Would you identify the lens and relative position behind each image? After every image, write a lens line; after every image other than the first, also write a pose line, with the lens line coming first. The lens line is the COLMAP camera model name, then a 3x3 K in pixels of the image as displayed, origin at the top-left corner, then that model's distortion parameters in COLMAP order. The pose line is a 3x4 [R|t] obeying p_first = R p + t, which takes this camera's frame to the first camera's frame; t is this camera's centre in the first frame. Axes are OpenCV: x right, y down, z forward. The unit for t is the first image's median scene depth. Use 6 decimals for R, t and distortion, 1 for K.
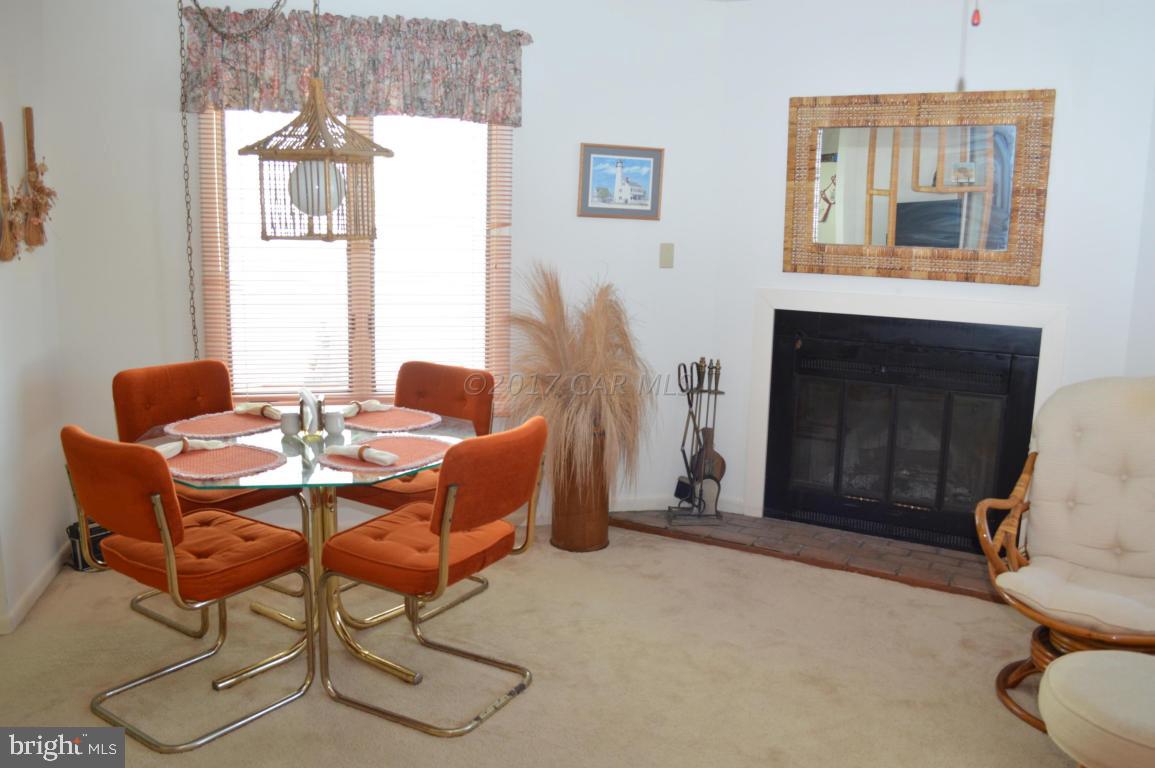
lens RADIAL K [[920.3, 0, 577.5], [0, 920.3, 384.0], [0, 0, 1]] dist [-0.083967, 0.011218]
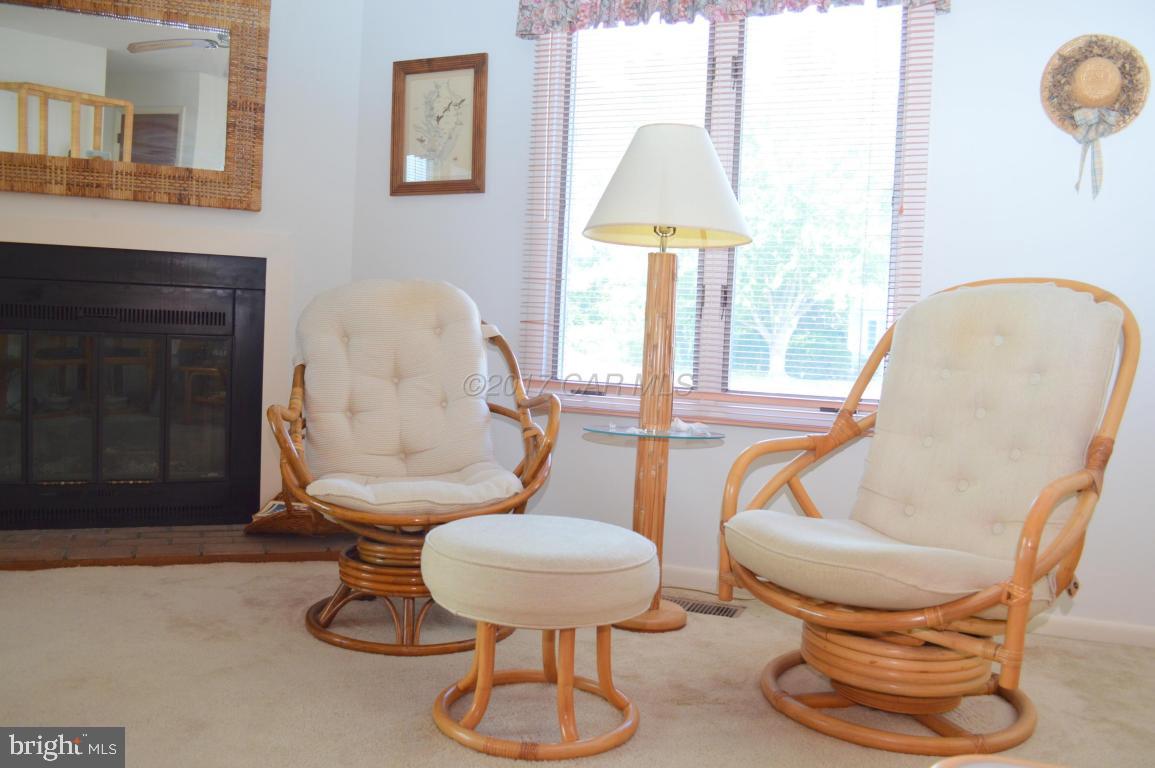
lens RADIAL K [[920.3, 0, 577.5], [0, 920.3, 384.0], [0, 0, 1]] dist [-0.083967, 0.011218]
pose [[0.595096, -0.040149, 0.802651, -0.037009], [0.103772, 0.994229, -0.027206, 0.108774], [-0.796927, 0.099483, 0.595828, 0.187941]]
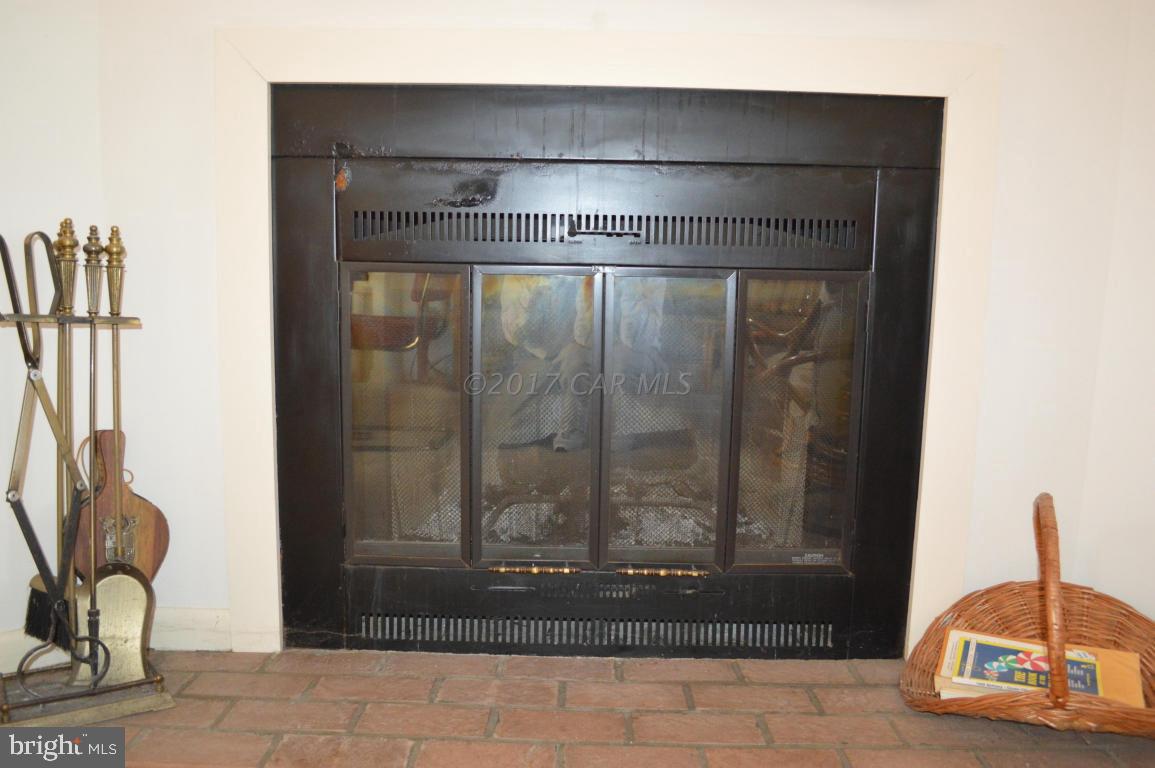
lens RADIAL K [[920.3, 0, 577.5], [0, 920.3, 384.0], [0, 0, 1]] dist [-0.083967, 0.011218]
pose [[0.864431, -0.068568, 0.498054, 0.136472], [0.083948, 0.996434, -0.008521, 0.051811], [-0.495694, 0.049177, 0.867104, 0.647845]]
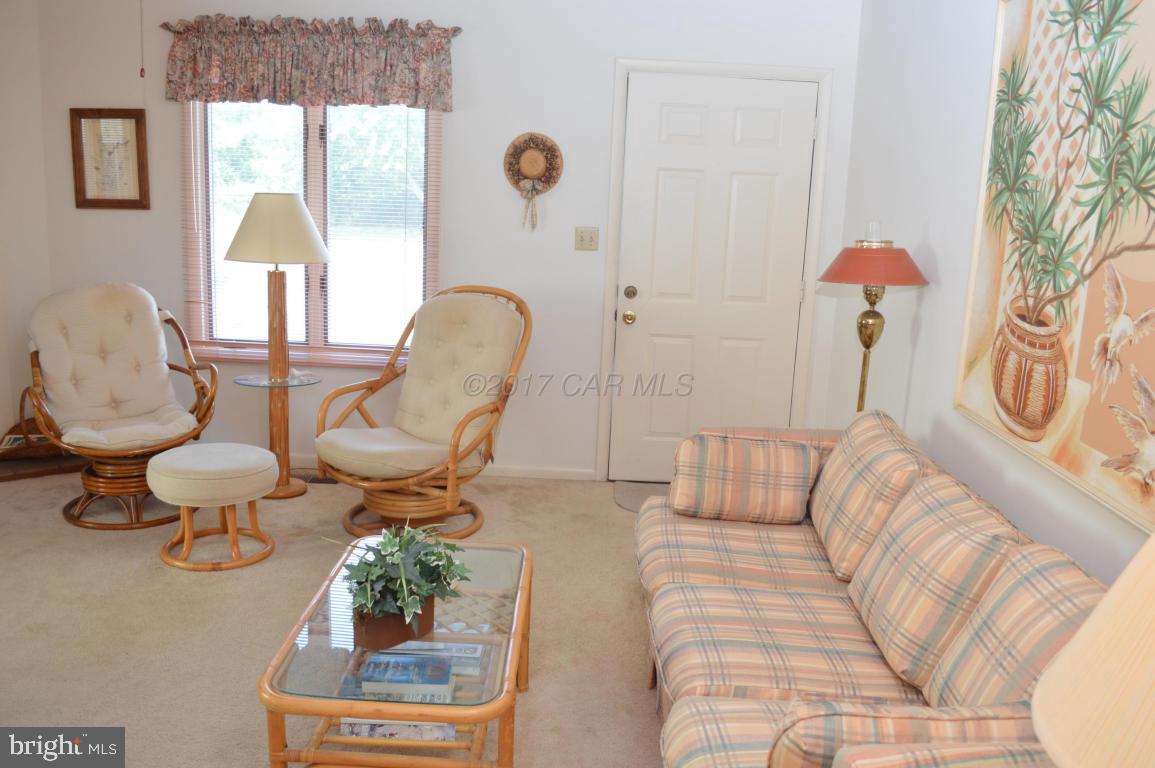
lens RADIAL K [[920.3, 0, 577.5], [0, 920.3, 384.0], [0, 0, 1]] dist [-0.083967, 0.011218]
pose [[0.275127, -0.206941, 0.938872, -0.380981], [0.123894, 0.976048, 0.178829, -0.009854], [-0.953391, 0.067120, 0.294176, -0.104148]]
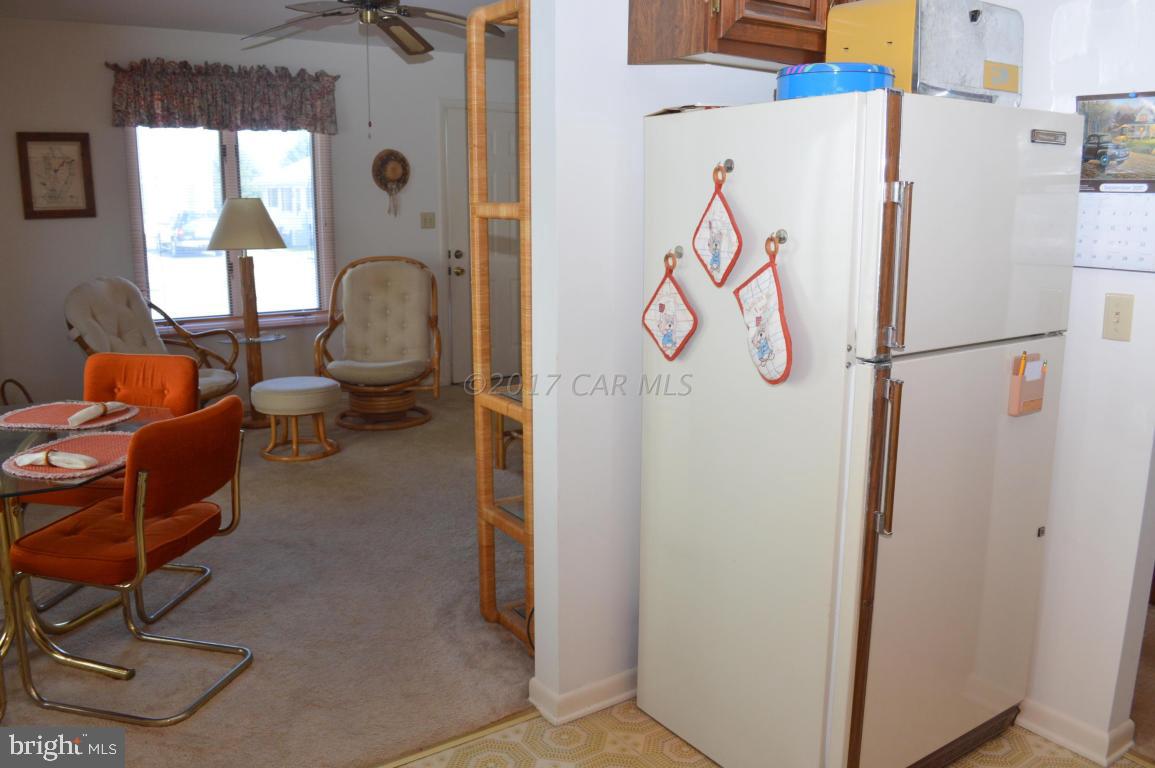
lens RADIAL K [[920.3, 0, 577.5], [0, 920.3, 384.0], [0, 0, 1]] dist [-0.083967, 0.011218]
pose [[-0.347441, -0.213217, 0.913139, -0.939943], [0.141880, 0.950641, 0.275957, -0.116333], [-0.926906, 0.225435, -0.300040, 0.505167]]
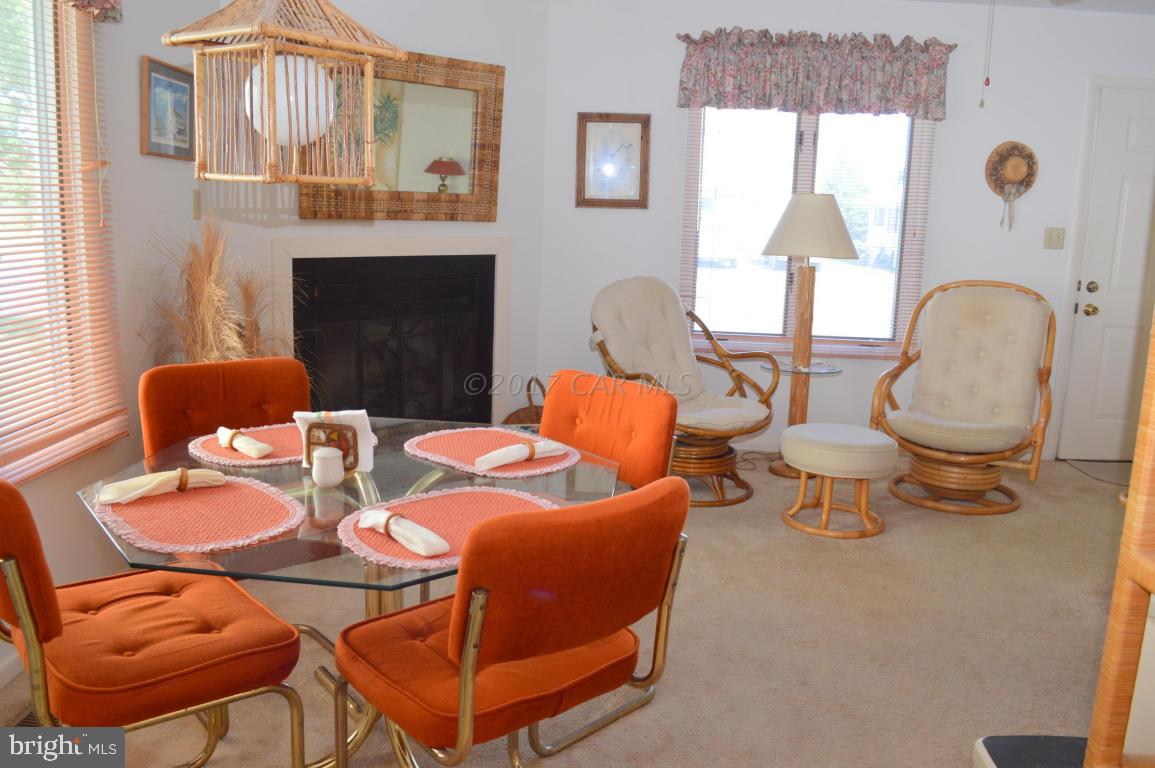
lens RADIAL K [[920.3, 0, 577.5], [0, 920.3, 384.0], [0, 0, 1]] dist [-0.083967, 0.011218]
pose [[0.279092, -0.196172, 0.940013, -0.632295], [0.133675, 0.977316, 0.164268, -0.072306], [-0.950915, 0.079811, 0.298985, 0.458848]]
